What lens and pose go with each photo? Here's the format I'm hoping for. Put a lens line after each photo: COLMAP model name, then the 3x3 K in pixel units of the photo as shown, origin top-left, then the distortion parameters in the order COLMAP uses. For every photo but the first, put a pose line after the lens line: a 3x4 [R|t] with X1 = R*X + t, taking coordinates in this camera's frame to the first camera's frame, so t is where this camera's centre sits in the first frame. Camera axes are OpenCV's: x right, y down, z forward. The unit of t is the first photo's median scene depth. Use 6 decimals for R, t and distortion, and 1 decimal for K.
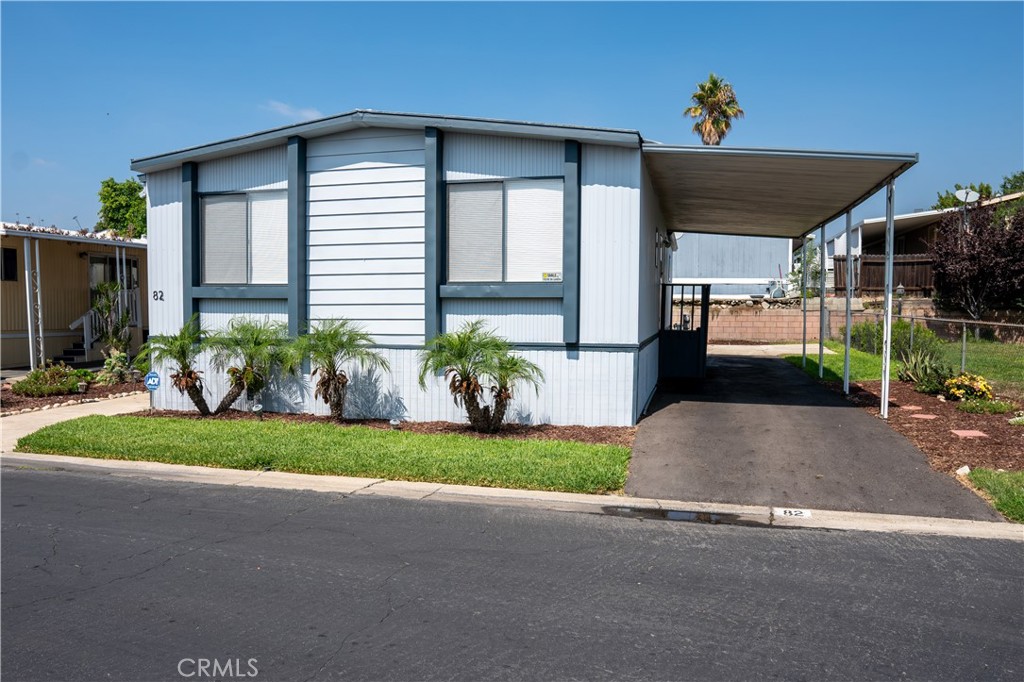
lens RADIAL K [[726.8, 0, 511.3], [0, 726.8, 346.4], [0, 0, 1]] dist [-0.099912, 0.059717]
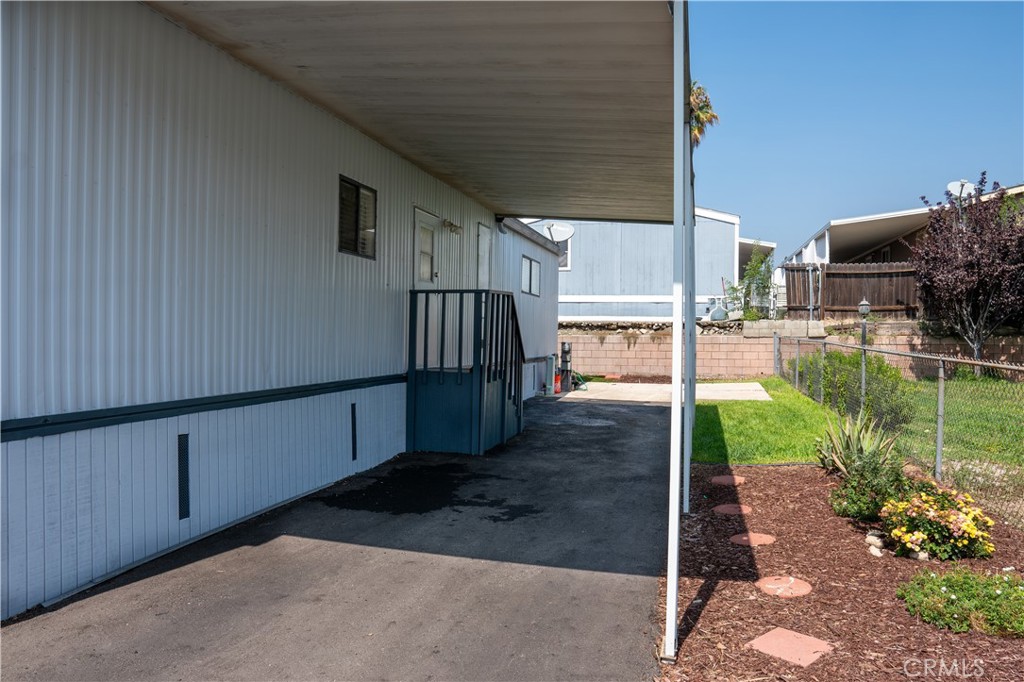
lens RADIAL K [[726.8, 0, 507.6], [0, 726.8, 340.0], [0, 0, 1]] dist [-0.099912, 0.059717]
pose [[0.999900, 0.005429, -0.013046, 0.171396], [-0.005992, 0.999035, -0.043513, -0.012690], [0.012797, 0.043587, 0.998968, 0.246788]]
